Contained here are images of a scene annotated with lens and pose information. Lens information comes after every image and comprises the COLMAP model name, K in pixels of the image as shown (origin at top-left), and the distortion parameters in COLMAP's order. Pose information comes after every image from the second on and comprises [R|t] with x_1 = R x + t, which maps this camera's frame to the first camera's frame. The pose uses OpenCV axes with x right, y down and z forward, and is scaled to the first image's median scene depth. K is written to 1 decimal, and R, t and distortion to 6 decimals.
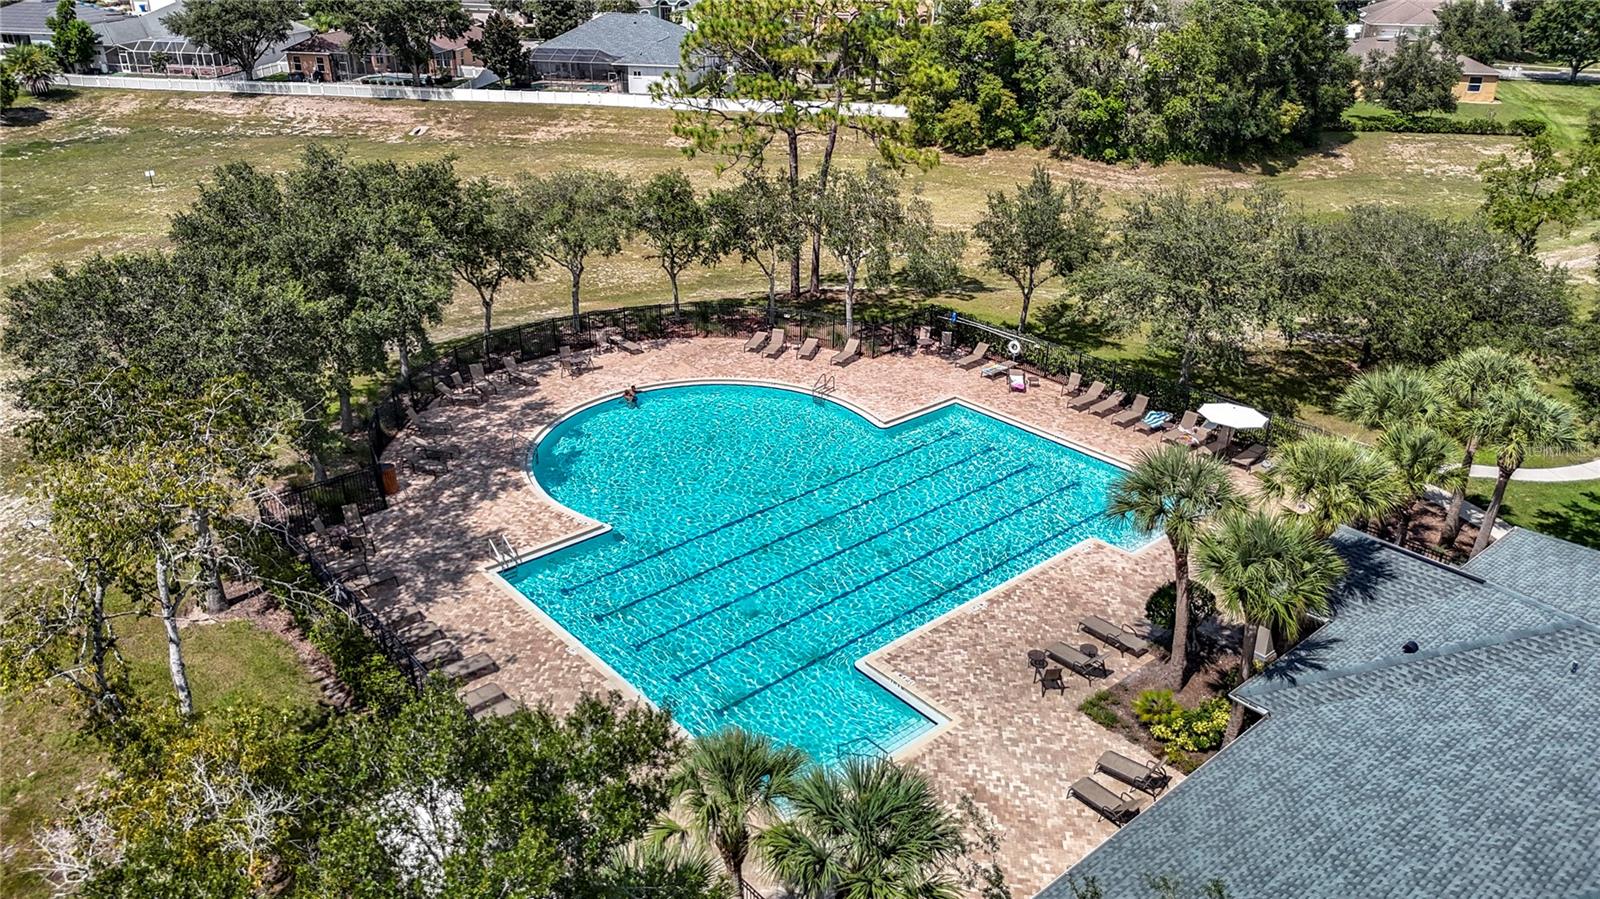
lens RADIAL K [[1193.6, 0, 800.0], [0, 1193.6, 449.5], [0, 0, 1]] dist [0.096551, -0.126074]
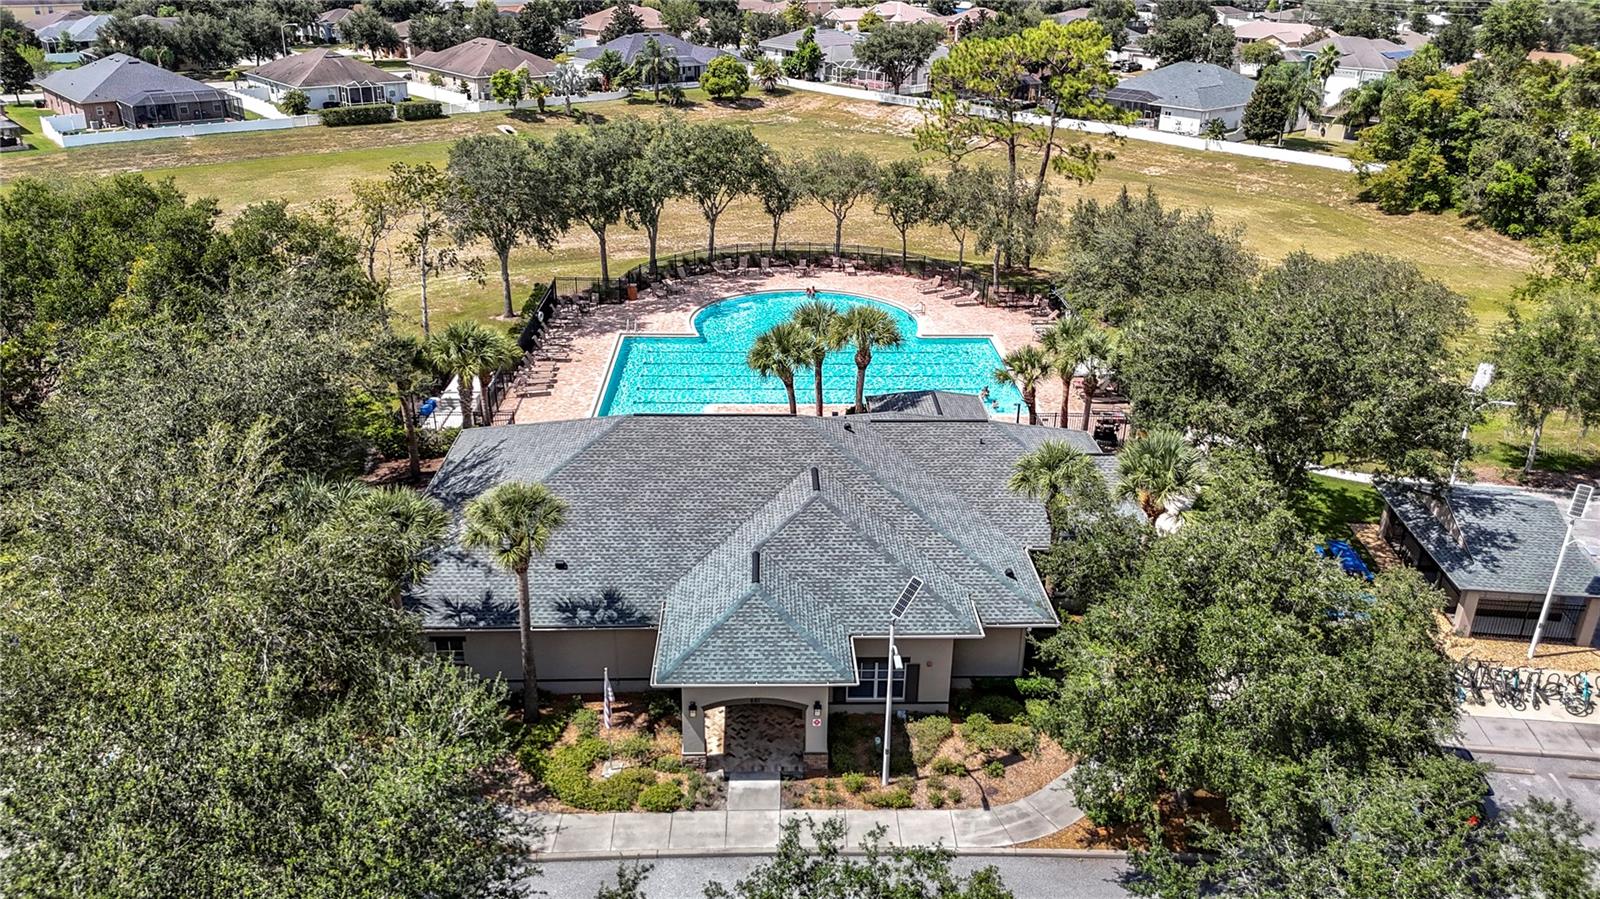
lens RADIAL K [[1193.6, 0, 800.0], [0, 1193.6, 449.5], [0, 0, 1]] dist [0.096551, -0.126074]
pose [[0.782580, 0.255813, -0.567563, 0.688612], [-0.274276, 0.960102, 0.054556, 0.061901], [0.558875, 0.112975, 0.821520, -0.226216]]
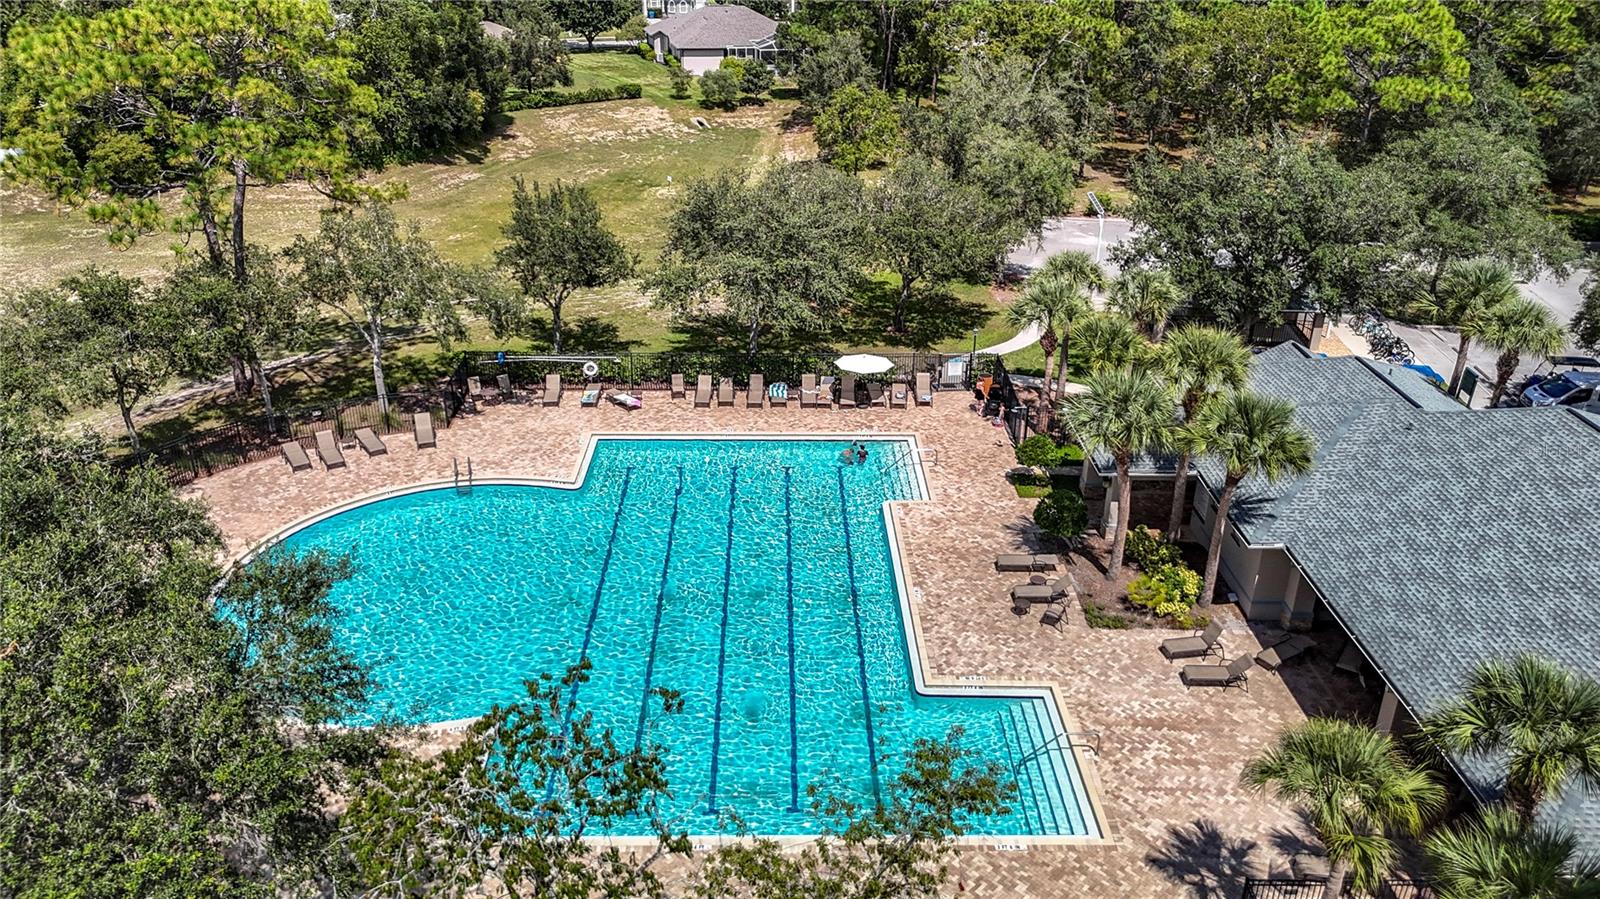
lens RADIAL K [[1169.5, 0, 800.0], [0, 1169.5, 449.5], [0, 0, 1]] dist [0.111391, -0.000721]
pose [[0.649159, -0.328495, 0.686064, -0.348280], [0.318866, 0.936387, 0.146639, -0.101124], [-0.690592, 0.123571, 0.712610, 0.207743]]
